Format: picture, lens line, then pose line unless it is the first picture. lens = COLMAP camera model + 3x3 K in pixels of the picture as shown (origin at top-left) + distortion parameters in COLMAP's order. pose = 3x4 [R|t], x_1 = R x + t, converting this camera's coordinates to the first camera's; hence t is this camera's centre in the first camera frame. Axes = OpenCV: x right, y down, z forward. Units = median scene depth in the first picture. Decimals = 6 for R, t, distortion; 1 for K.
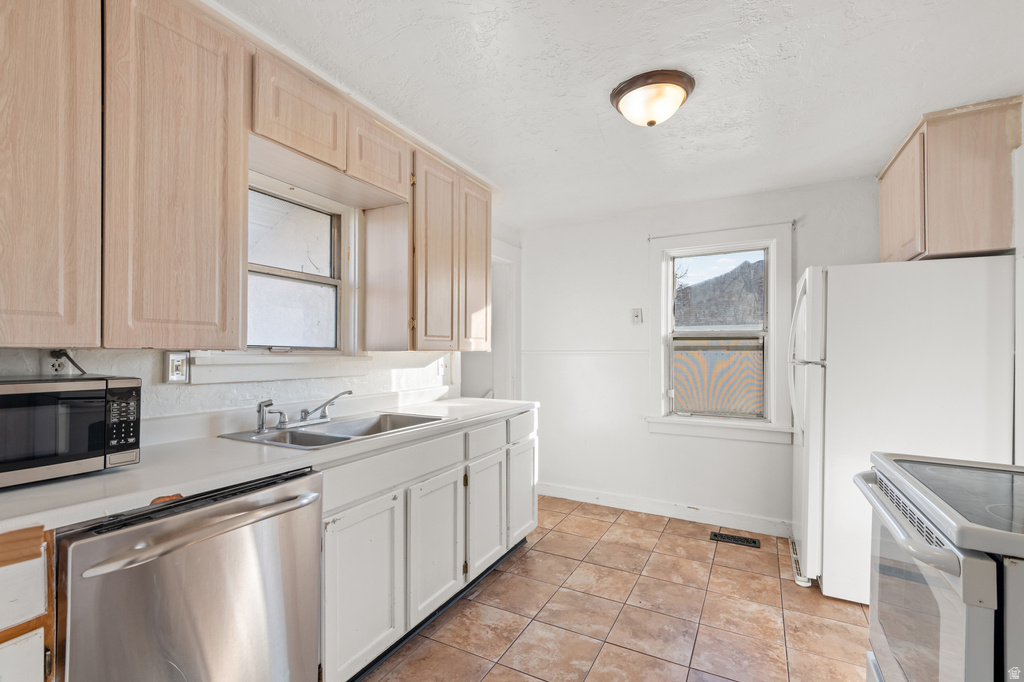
lens RADIAL K [[465.6, 0, 512.0], [0, 465.6, 341.0], [0, 0, 1]] dist [0.021045, -0.000497]
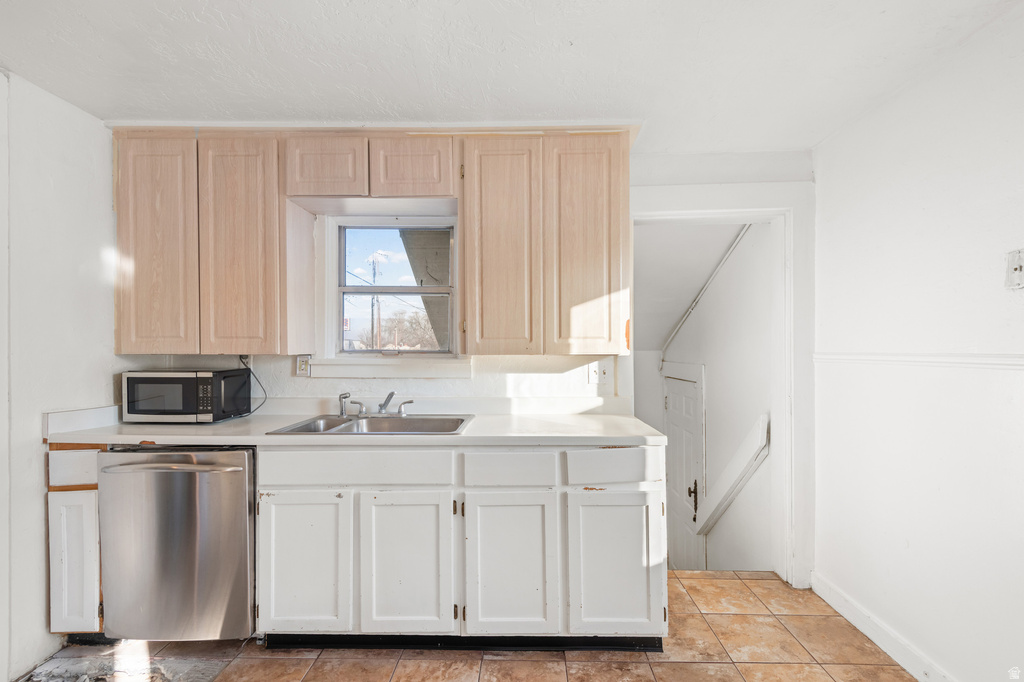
lens RADIAL K [[465.6, 0, 512.0], [0, 465.6, 341.0], [0, 0, 1]] dist [0.021045, -0.000497]
pose [[0.447476, -0.014991, -0.894170, 0.828914], [0.022499, 0.999732, -0.005501, 0.000713], [0.894013, -0.017656, 0.447693, 0.835322]]
